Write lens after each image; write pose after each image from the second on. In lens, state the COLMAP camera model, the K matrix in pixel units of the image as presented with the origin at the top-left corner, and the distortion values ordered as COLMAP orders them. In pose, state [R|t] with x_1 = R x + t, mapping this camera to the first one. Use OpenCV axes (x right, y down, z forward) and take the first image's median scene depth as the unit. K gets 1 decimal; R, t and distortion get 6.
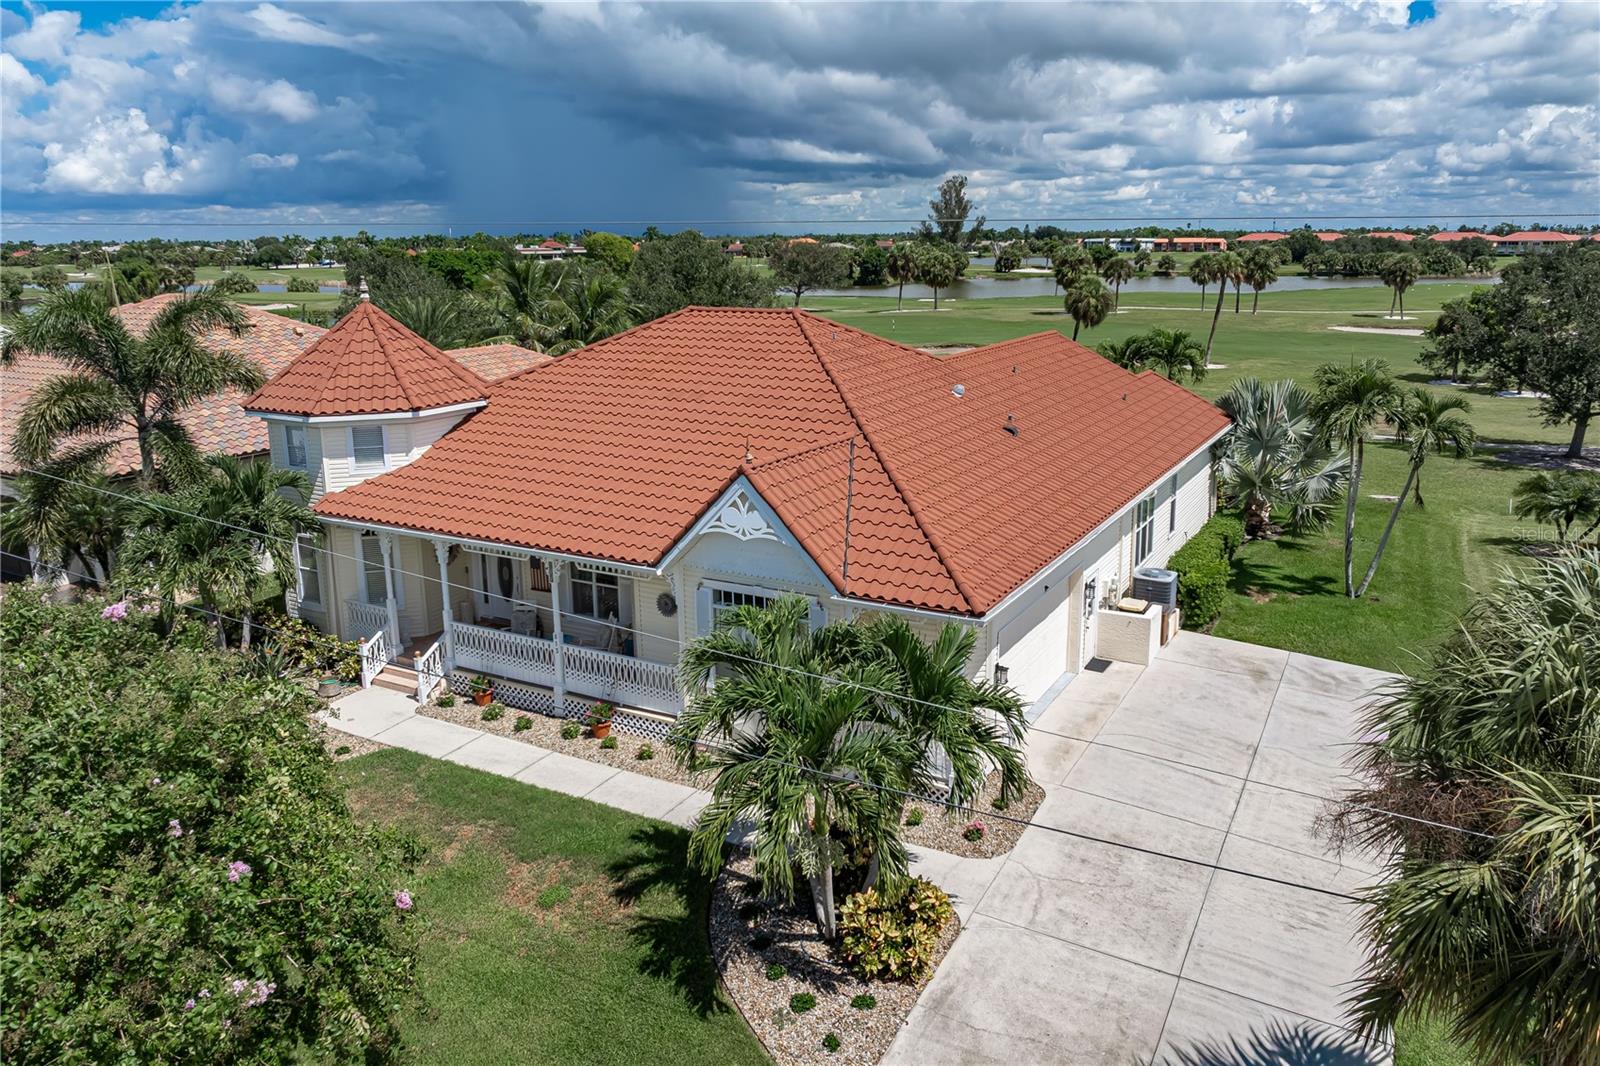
lens RADIAL K [[1137.1, 0, 867.0], [0, 1137.1, 497.7], [0, 0, 1]] dist [-0.019111, -0.001751]
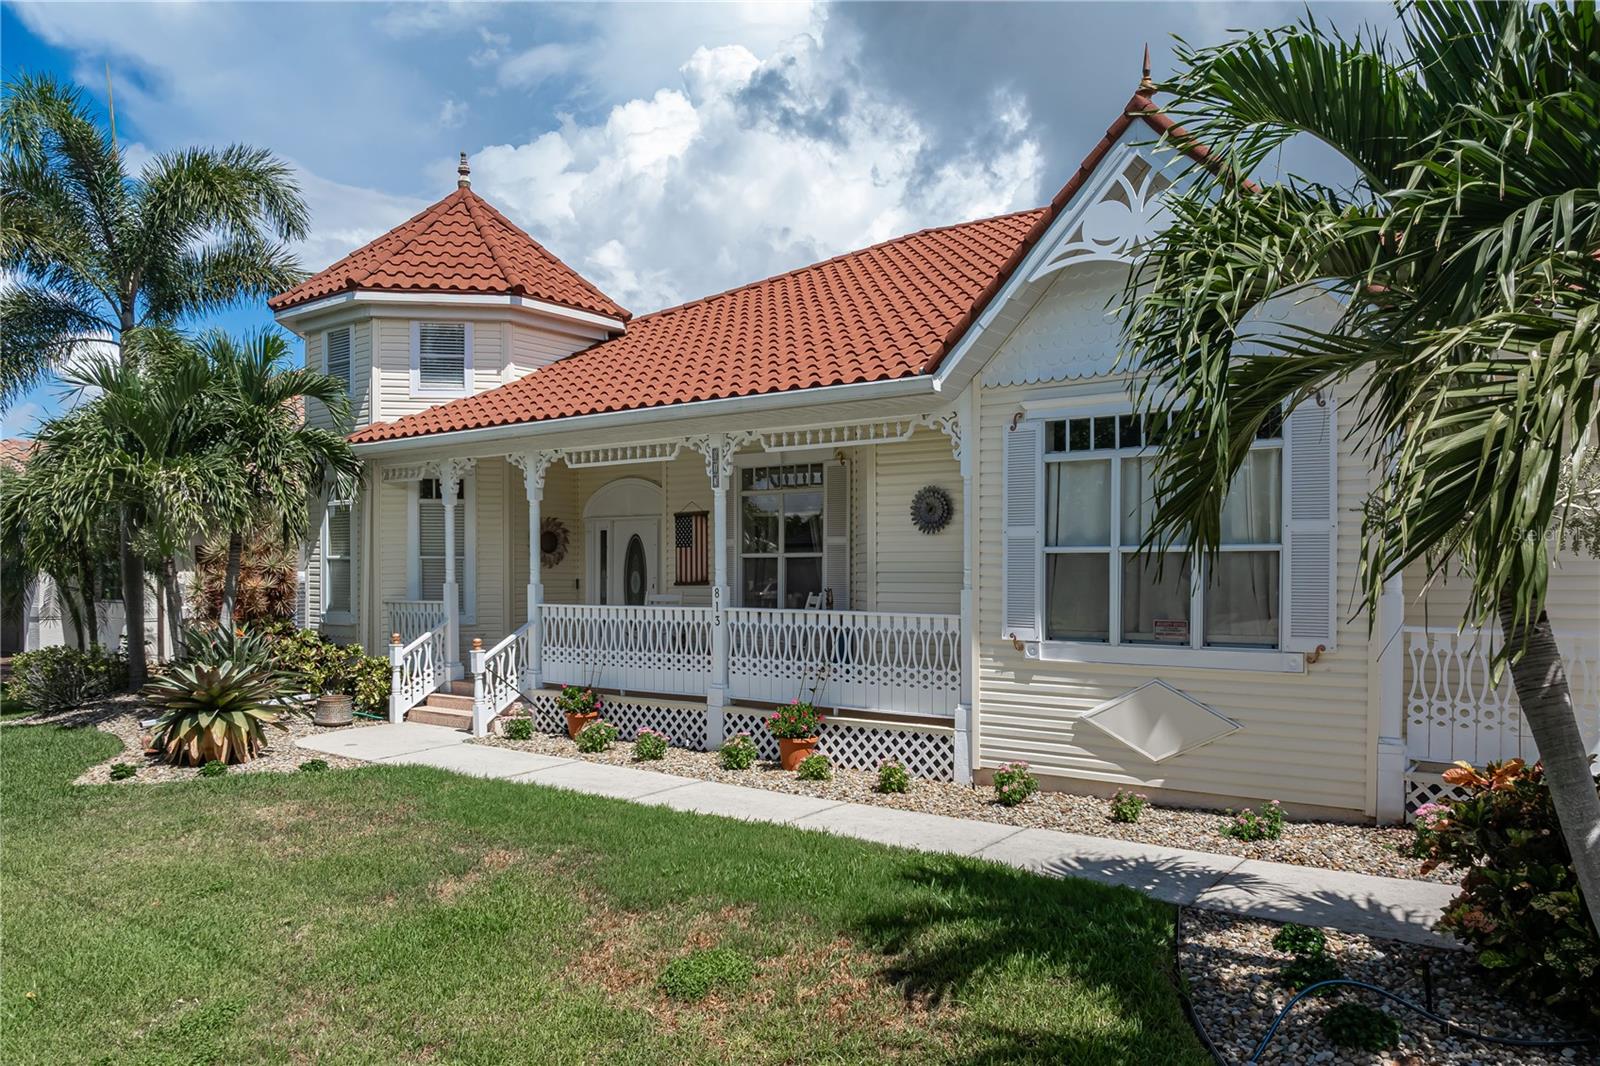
lens RADIAL K [[1137.1, 0, 830.7], [0, 1137.1, 589.1], [0, 0, 1]] dist [-0.019111, -0.001751]
pose [[0.988879, 0.002184, -0.148706, -0.142086], [-0.031673, 0.980048, -0.196224, 0.228657], [0.145311, 0.198751, 0.969218, 0.489307]]
